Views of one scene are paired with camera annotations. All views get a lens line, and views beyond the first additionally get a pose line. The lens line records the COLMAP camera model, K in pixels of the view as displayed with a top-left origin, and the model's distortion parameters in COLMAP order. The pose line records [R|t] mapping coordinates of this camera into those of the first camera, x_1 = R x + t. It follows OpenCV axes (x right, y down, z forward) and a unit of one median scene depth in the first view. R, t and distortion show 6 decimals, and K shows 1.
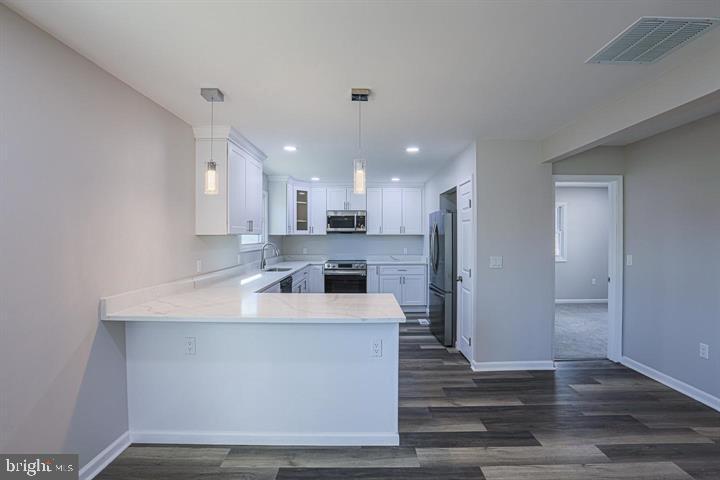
lens RADIAL K [[334.6, 0, 359.7], [0, 334.6, 238.4], [0, 0, 1]] dist [-0.054215, 0.017259]
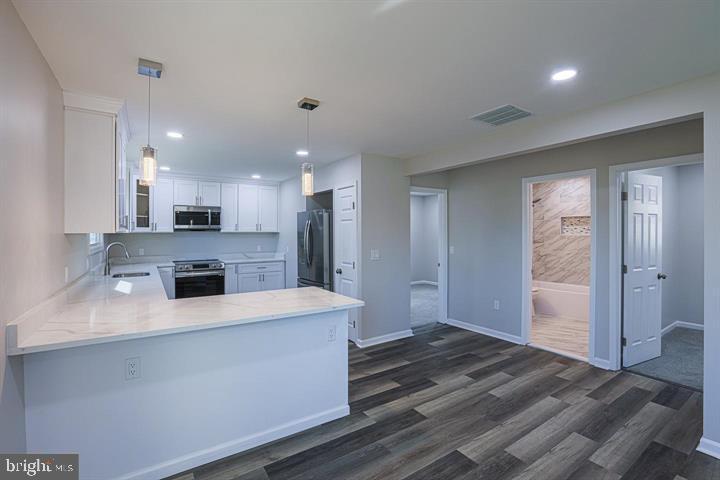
lens RADIAL K [[334.6, 0, 362.8], [0, 334.6, 234.5], [0, 0, 1]] dist [-0.054215, 0.017259]
pose [[0.831966, -0.005239, 0.554802, -0.241105], [0.007227, 0.999973, -0.001395, -0.001477], [-0.554780, 0.005170, 0.831981, -0.000094]]
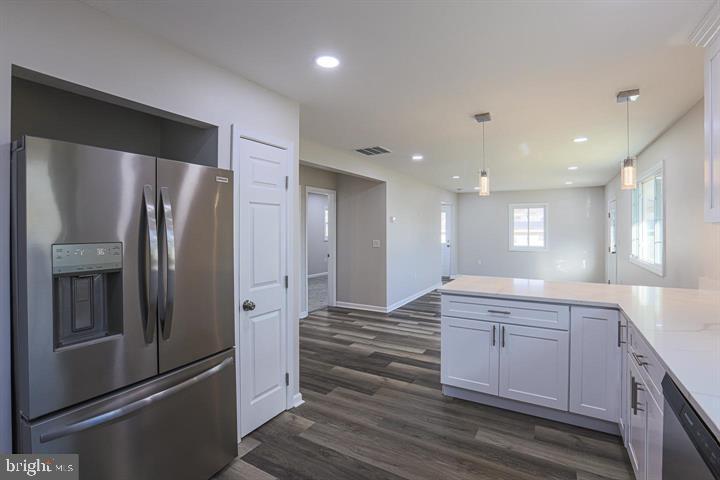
lens RADIAL K [[334.6, 0, 356.4], [0, 334.6, 234.7], [0, 0, 1]] dist [-0.054215, 0.017259]
pose [[-0.853704, -0.005239, 0.520732, -0.128415], [0.007258, 0.999733, 0.021958, -0.006794], [-0.520708, 0.022525, -0.853438, 1.243213]]
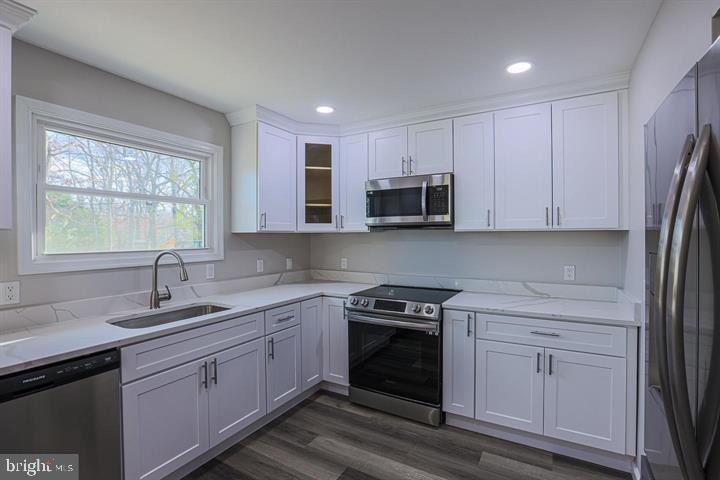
lens RADIAL K [[334.6, 0, 353.0], [0, 334.6, 237.8], [0, 0, 1]] dist [-0.054215, 0.017259]
pose [[0.855973, -0.000040, -0.517020, 0.182663], [-0.000773, 0.999999, -0.001357, -0.003163], [0.517019, 0.001561, 0.855972, 0.851335]]
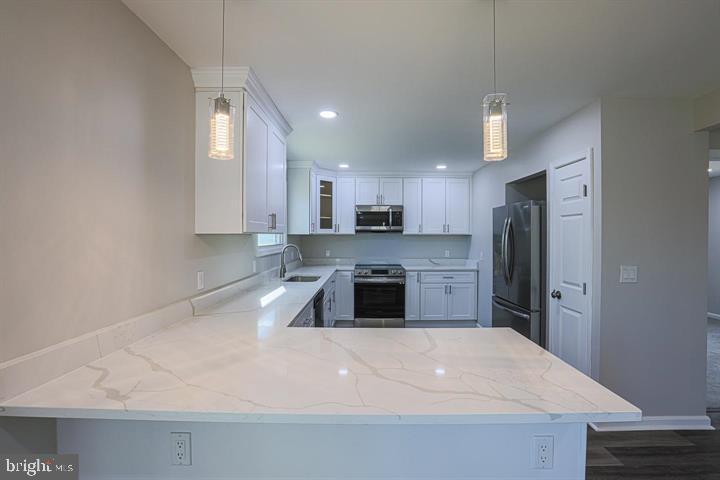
lens RADIAL K [[334.6, 0, 361.4], [0, 334.6, 237.9], [0, 0, 1]] dist [-0.054215, 0.017259]
pose [[0.999981, 0.002140, -0.005778, -0.114463], [-0.002146, 0.999997, -0.001046, -0.001555], [0.005776, 0.001058, 0.999983, 0.244607]]
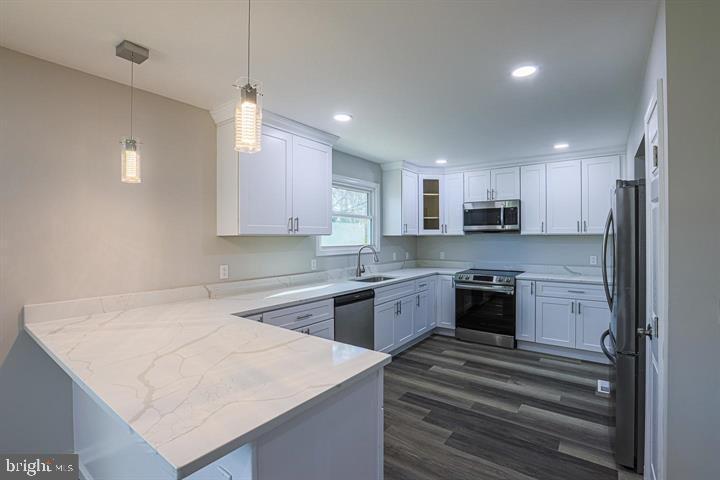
lens RADIAL K [[334.6, 0, 360.1], [0, 334.6, 235.5], [0, 0, 1]] dist [-0.054215, 0.017259]
pose [[0.807321, -0.002190, -0.590109, 0.223998], [-0.003903, 0.999951, -0.009050, -0.003325], [0.590100, 0.009610, 0.807273, 0.373221]]
